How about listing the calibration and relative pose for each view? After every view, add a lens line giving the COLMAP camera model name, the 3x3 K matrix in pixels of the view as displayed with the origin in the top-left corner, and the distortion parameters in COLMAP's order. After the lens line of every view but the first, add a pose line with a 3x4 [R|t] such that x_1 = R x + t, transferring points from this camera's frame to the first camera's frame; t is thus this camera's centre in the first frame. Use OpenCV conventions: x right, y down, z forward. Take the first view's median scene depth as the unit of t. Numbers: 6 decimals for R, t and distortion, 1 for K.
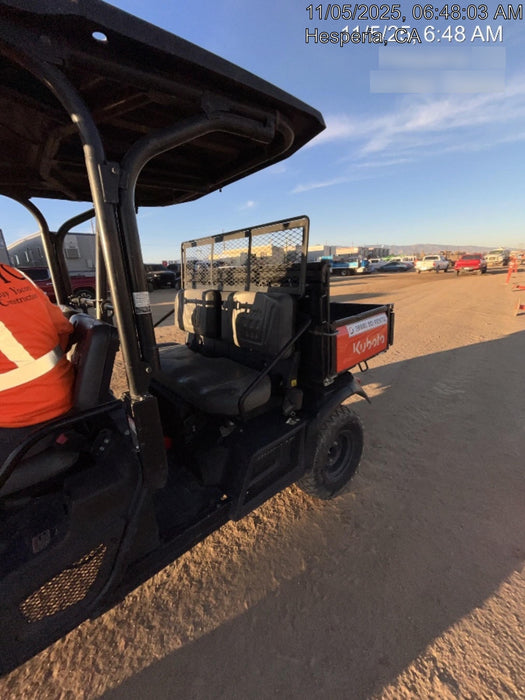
lens RADIAL K [[283.9, 0, 265.7], [0, 283.9, 338.8], [0, 0, 1]] dist [0.001896, 0.000001]
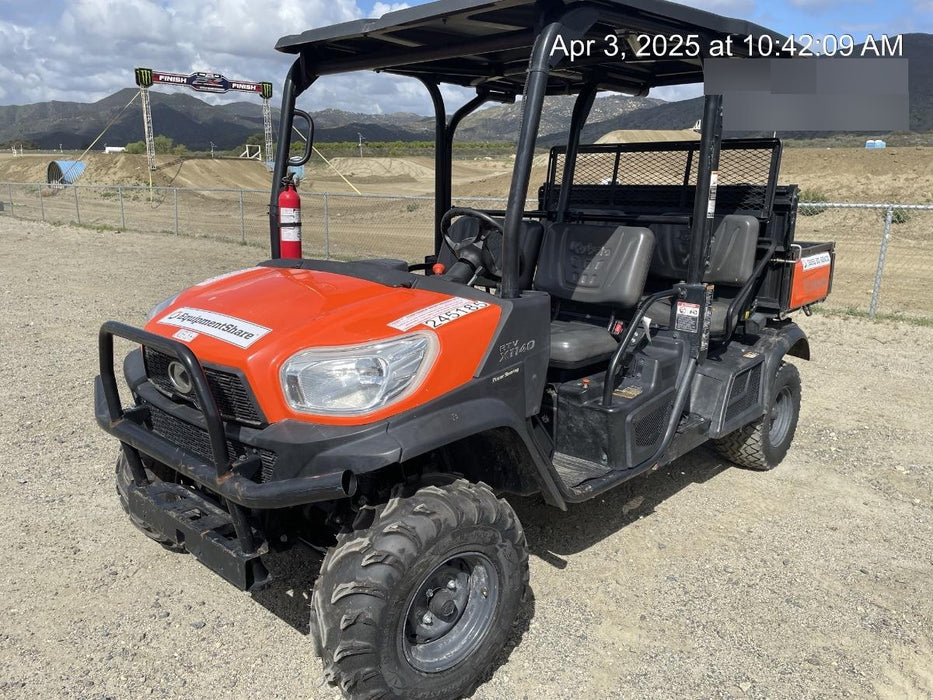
lens RADIAL K [[701.0, 0, 481.3], [0, 701.0, 347.6], [0, 0, 1]] dist [0.050217, 0.003391]
pose [[0.988977, 0.040478, 0.142426, -0.956647], [-0.036323, 0.998839, -0.031653, 0.322040], [-0.143542, 0.026130, 0.989299, -0.996794]]
